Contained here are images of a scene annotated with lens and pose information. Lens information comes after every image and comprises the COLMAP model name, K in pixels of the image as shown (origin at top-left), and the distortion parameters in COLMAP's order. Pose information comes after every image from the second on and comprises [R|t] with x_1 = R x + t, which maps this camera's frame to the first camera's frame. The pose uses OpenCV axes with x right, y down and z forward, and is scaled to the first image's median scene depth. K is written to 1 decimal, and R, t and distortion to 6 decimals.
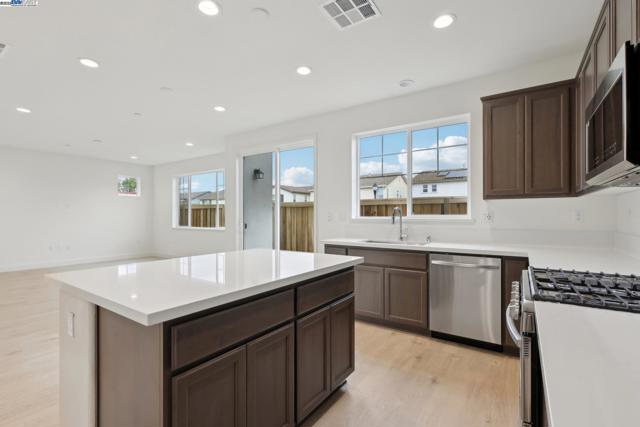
lens RADIAL K [[299.3, 0, 309.8], [0, 299.3, 214.9], [0, 0, 1]] dist [0.001536, 0.000179]
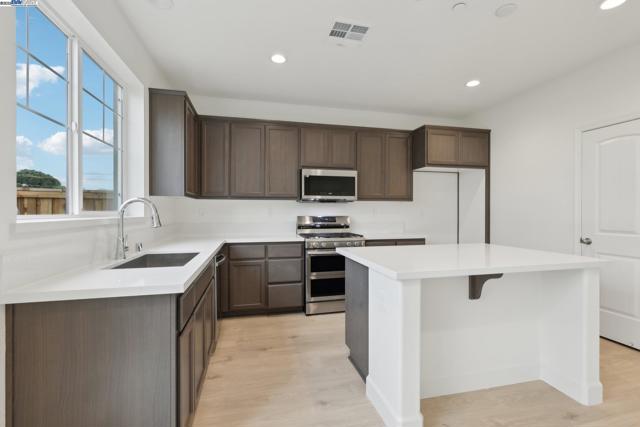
lens RADIAL K [[299.3, 0, 321.1], [0, 299.3, 212.2], [0, 0, 1]] dist [0.001536, 0.000179]
pose [[-0.759003, 0.000088, 0.651087, -0.308263], [-0.002859, 0.999990, -0.003468, 0.003369], [-0.651081, -0.004494, -0.758995, 1.107916]]
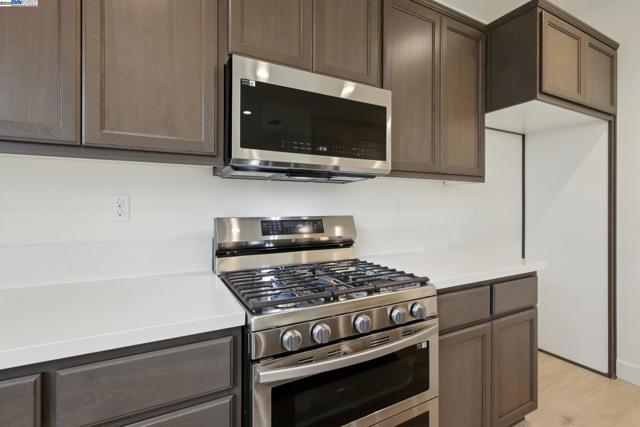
lens RADIAL K [[299.3, 0, 319.5], [0, 299.3, 204.6], [0, 0, 1]] dist [0.001536, 0.000179]
pose [[-0.896882, 0.001271, 0.442268, 0.181370], [-0.003510, 0.999944, -0.009992, 0.000954], [-0.442256, -0.010514, -0.896827, 0.618641]]
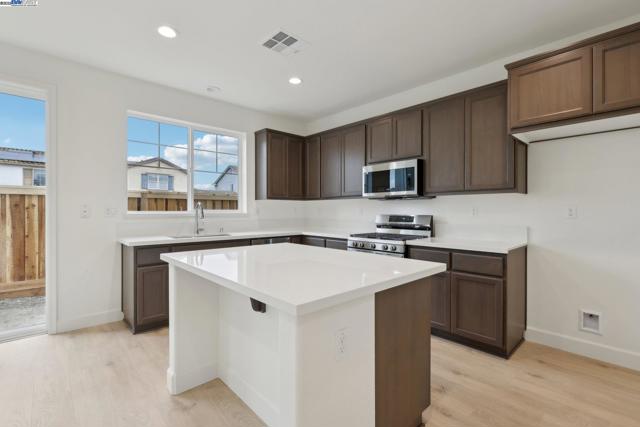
lens RADIAL K [[299.3, 0, 326.5], [0, 299.3, 212.6], [0, 0, 1]] dist [0.001536, 0.000179]
pose [[0.188801, -0.003549, 0.982009, -0.595442], [-0.005646, 0.999973, 0.004699, 0.003441], [-0.981999, -0.006431, 0.188776, 0.337431]]
